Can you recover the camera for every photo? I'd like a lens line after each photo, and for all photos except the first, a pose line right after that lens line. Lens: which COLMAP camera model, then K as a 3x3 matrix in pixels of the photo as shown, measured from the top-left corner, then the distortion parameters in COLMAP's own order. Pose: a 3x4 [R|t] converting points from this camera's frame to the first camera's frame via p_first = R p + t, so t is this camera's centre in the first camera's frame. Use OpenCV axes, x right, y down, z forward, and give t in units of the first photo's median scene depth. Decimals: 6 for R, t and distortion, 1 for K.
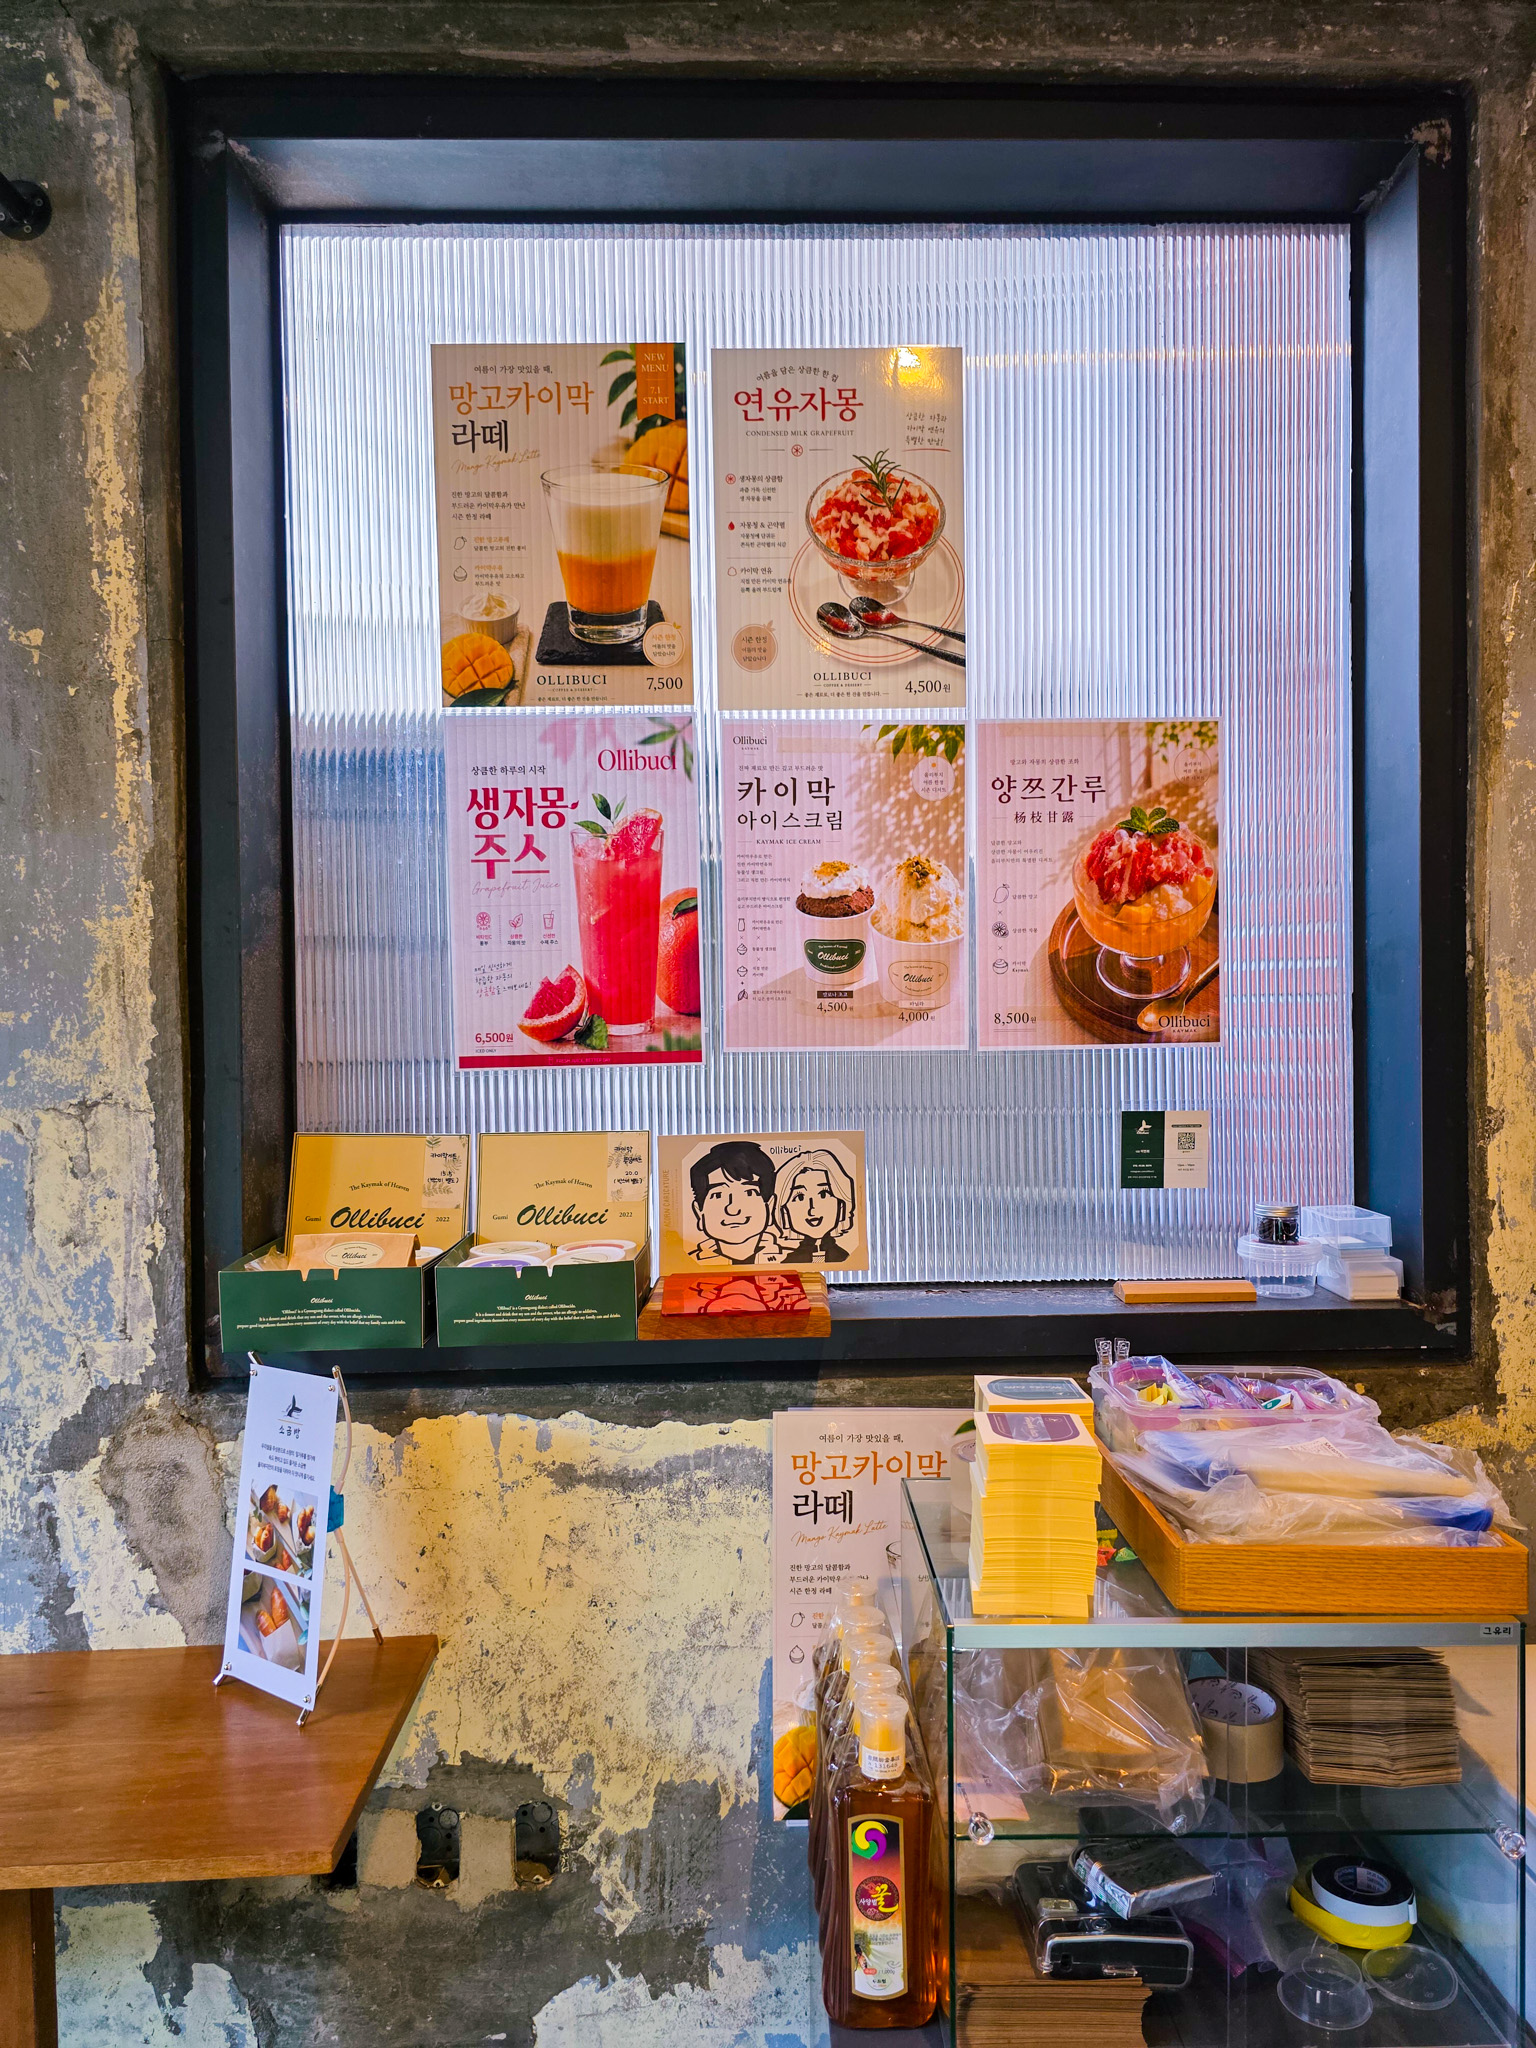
lens RADIAL K [[1383.7, 0, 771.1], [0, 1383.7, 1037.4], [0, 0, 1]] dist [0.035106, -0.027276]
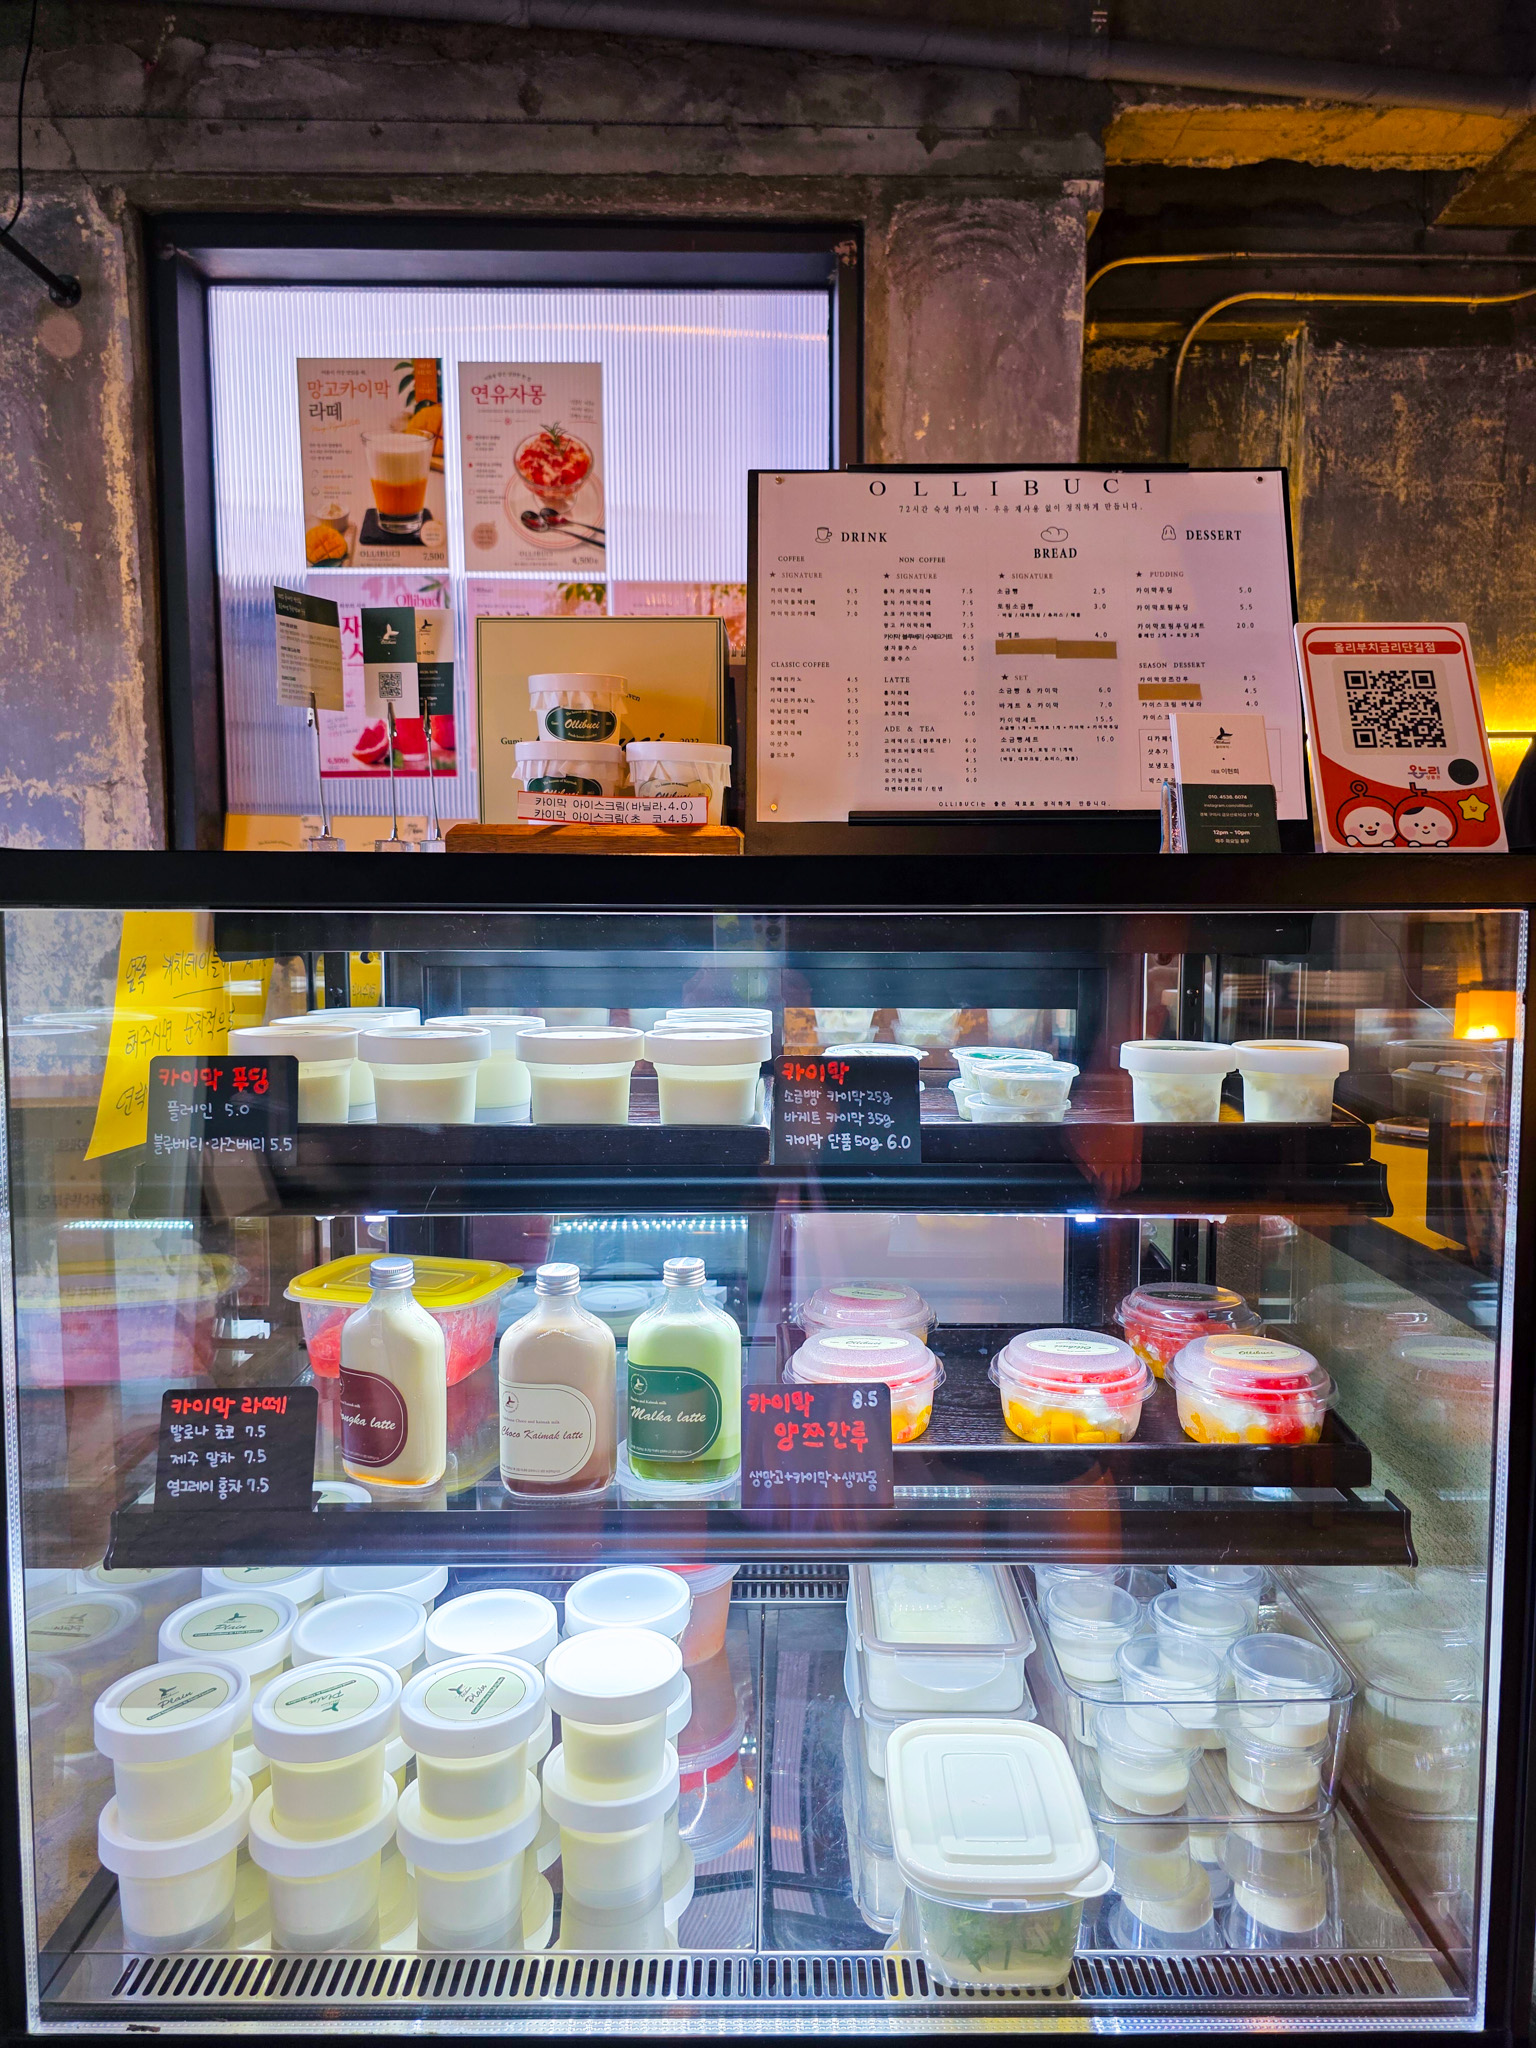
lens RADIAL K [[1383.7, 0, 762.6], [0, 1383.7, 1021.3], [0, 0, 1]] dist [0.035106, -0.027276]
pose [[0.999936, 0.010516, -0.004260, 0.374594], [-0.010208, 0.997707, 0.066914, 0.221386], [0.004954, -0.066866, 0.997750, -0.838200]]
